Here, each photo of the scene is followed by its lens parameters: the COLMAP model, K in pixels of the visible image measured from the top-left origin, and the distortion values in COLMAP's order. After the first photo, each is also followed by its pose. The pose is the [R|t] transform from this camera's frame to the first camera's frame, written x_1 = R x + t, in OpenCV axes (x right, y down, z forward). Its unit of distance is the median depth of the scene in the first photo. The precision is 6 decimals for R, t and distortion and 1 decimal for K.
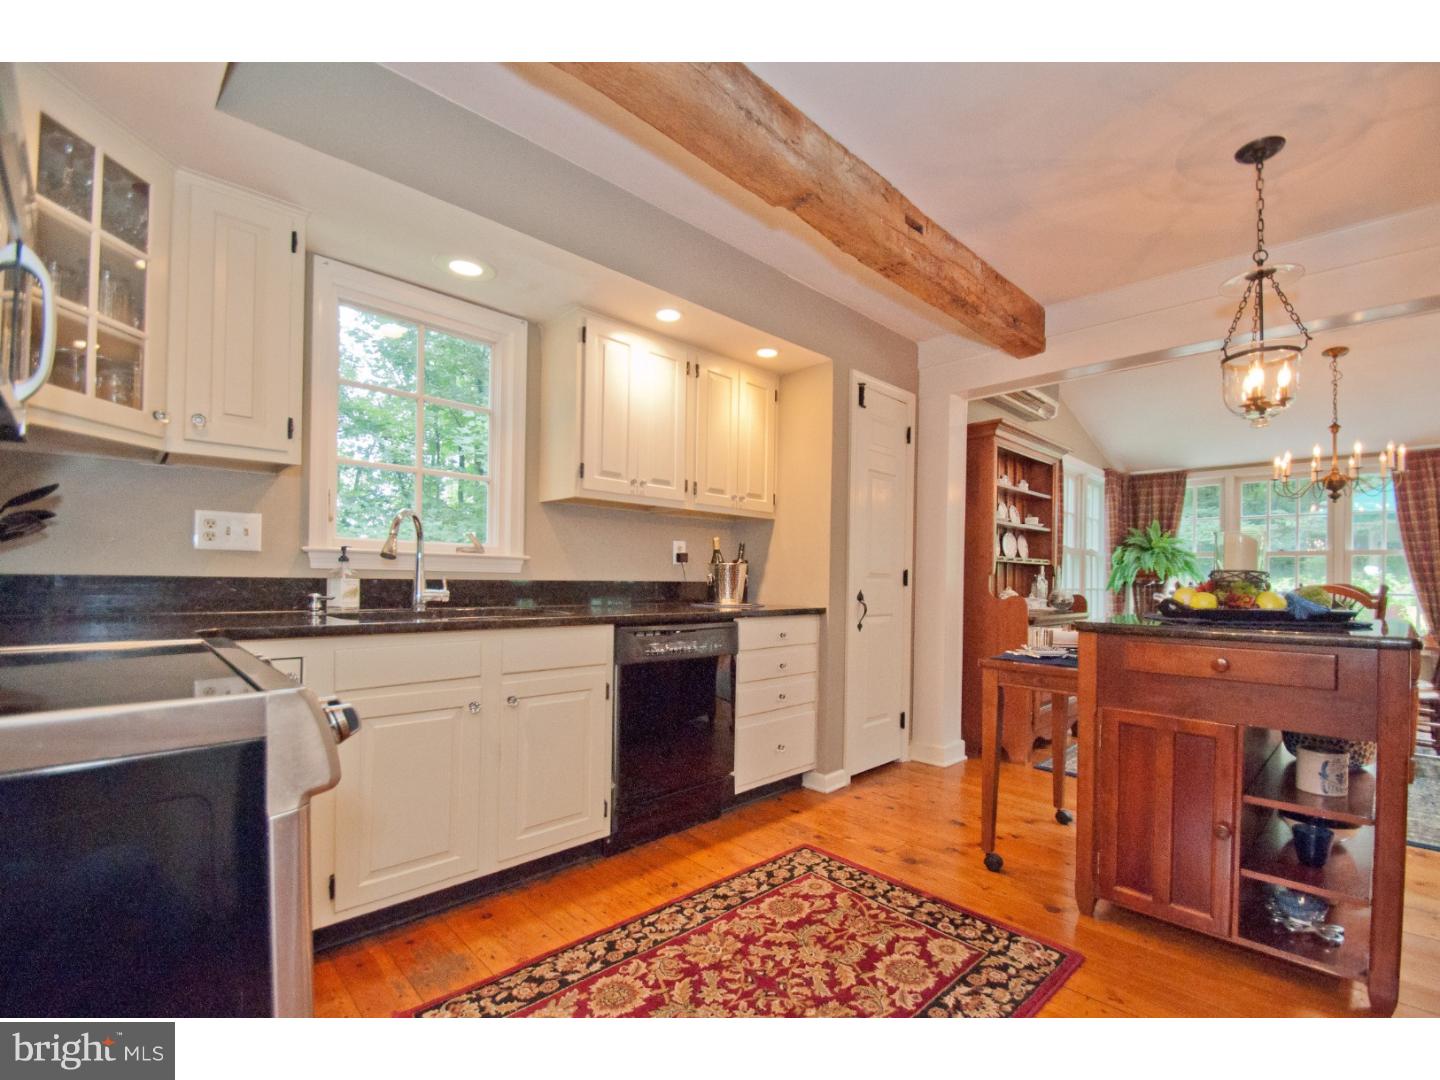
lens RADIAL K [[637.6, 0, 719.3], [0, 637.6, 580.2], [0, 0, 1]] dist [-0.001262, -0.000244]
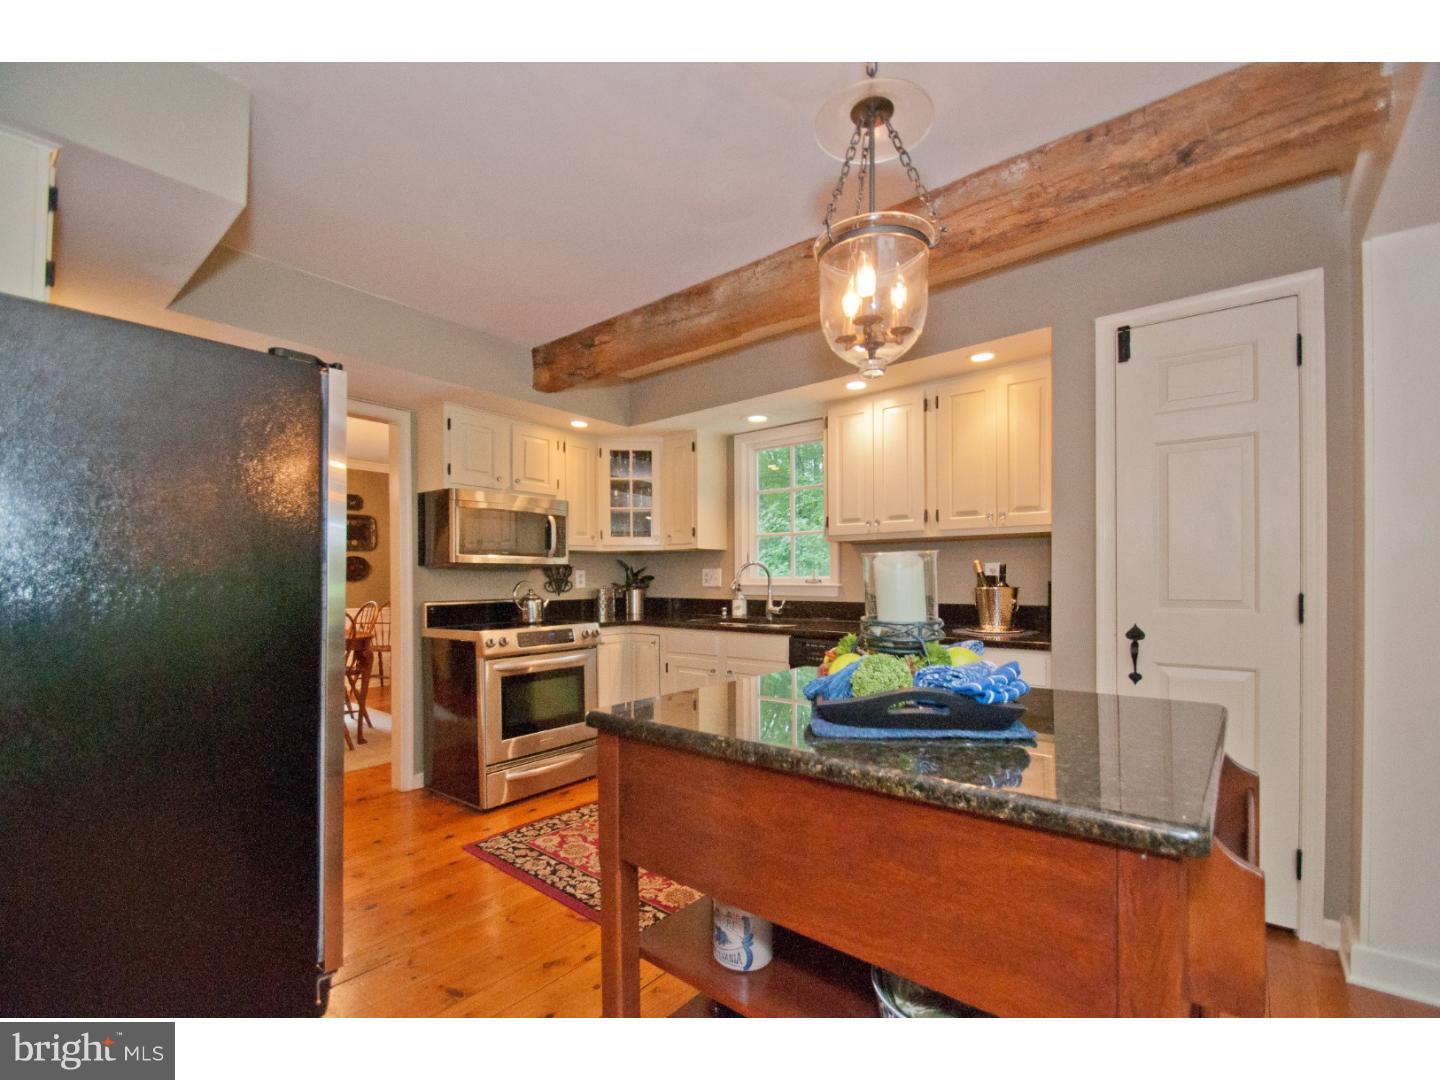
lens RADIAL K [[637.6, 0, 719.3], [0, 637.6, 580.2], [0, 0, 1]] dist [-0.001262, -0.000244]
pose [[0.105710, -0.012546, -0.994318, 0.981023], [0.003337, 0.999919, -0.012262, -0.028601], [0.994391, -0.002022, 0.105743, 0.549798]]
